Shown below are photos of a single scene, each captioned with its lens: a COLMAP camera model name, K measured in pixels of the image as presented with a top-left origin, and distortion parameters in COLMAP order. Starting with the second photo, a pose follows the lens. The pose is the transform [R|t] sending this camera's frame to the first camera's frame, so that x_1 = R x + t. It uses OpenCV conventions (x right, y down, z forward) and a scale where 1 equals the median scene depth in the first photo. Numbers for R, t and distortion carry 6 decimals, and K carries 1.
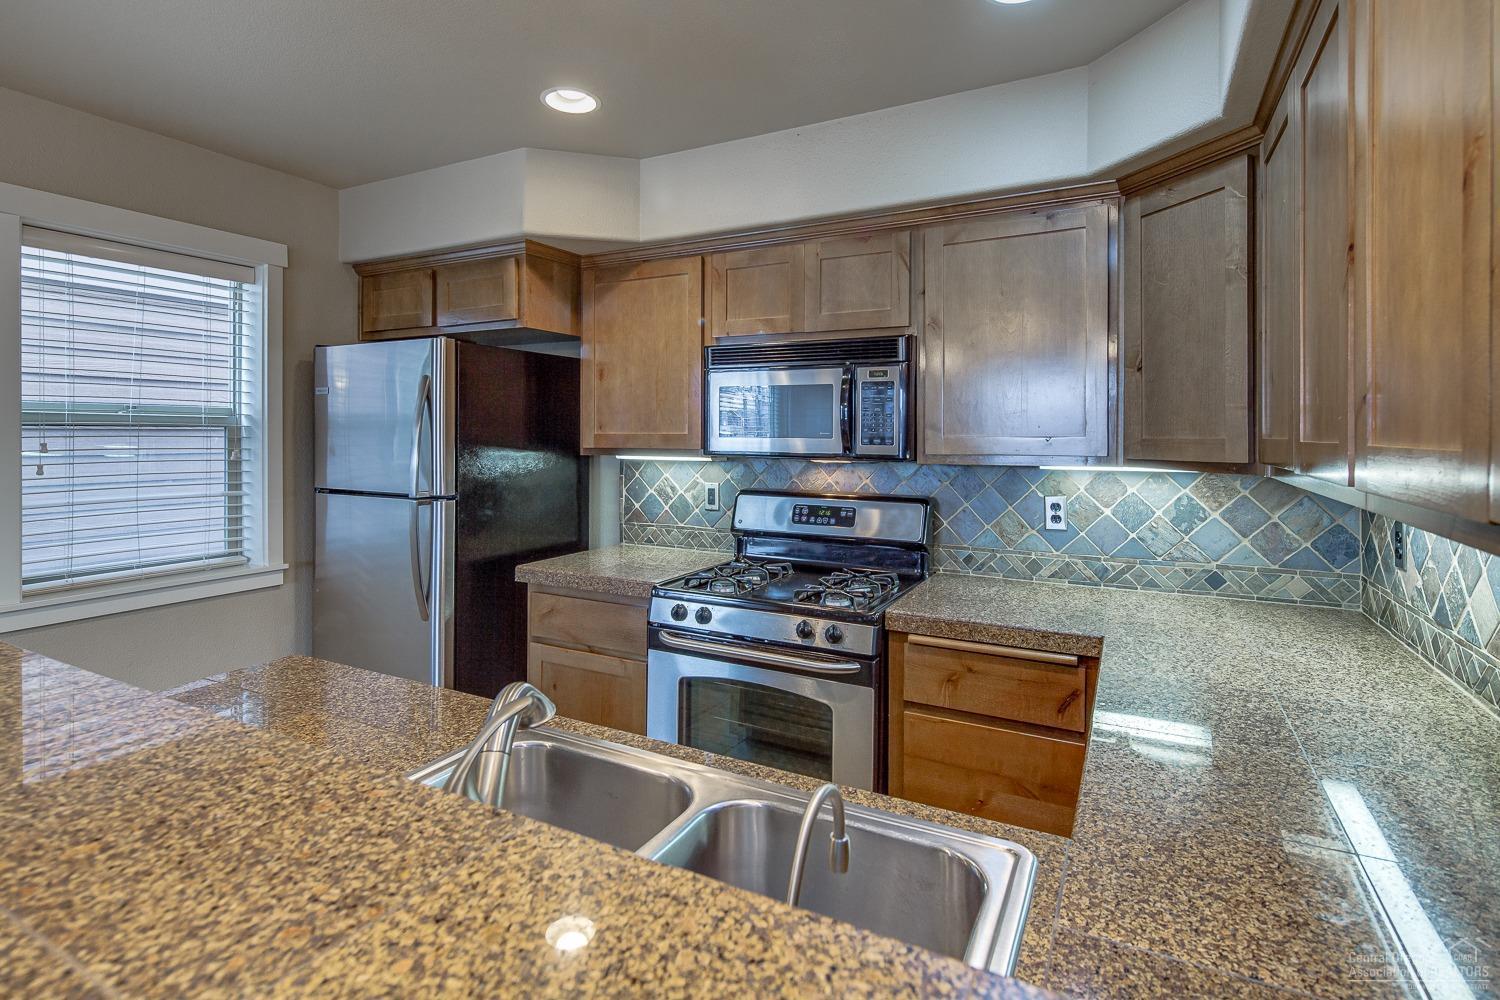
lens RADIAL K [[762.8, 0, 752.6], [0, 762.8, 439.1], [0, 0, 1]] dist [0.043766, 0.000377]
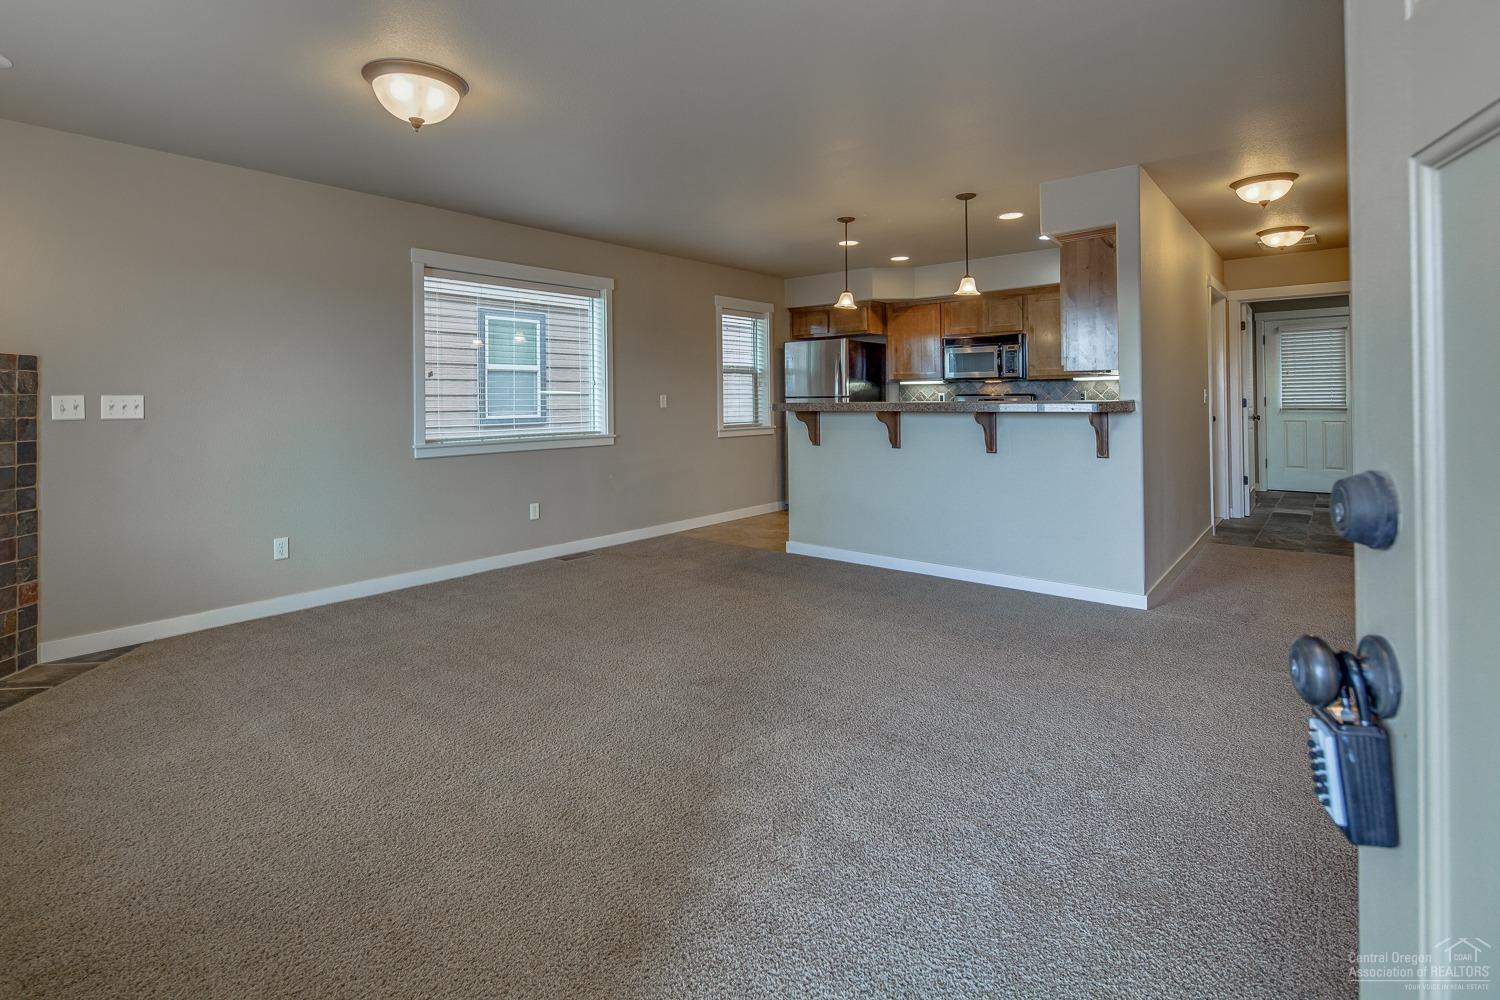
lens RADIAL K [[751.5, 0, 747.5], [0, 751.5, 399.1], [0, 0, 1]] dist [-0.001608, 0.000036]
pose [[0.983218, -0.011619, -0.182066, -0.243702], [0.009136, 0.999854, -0.014472, 0.114020], [0.182207, 0.012566, 0.983180, -1.603224]]
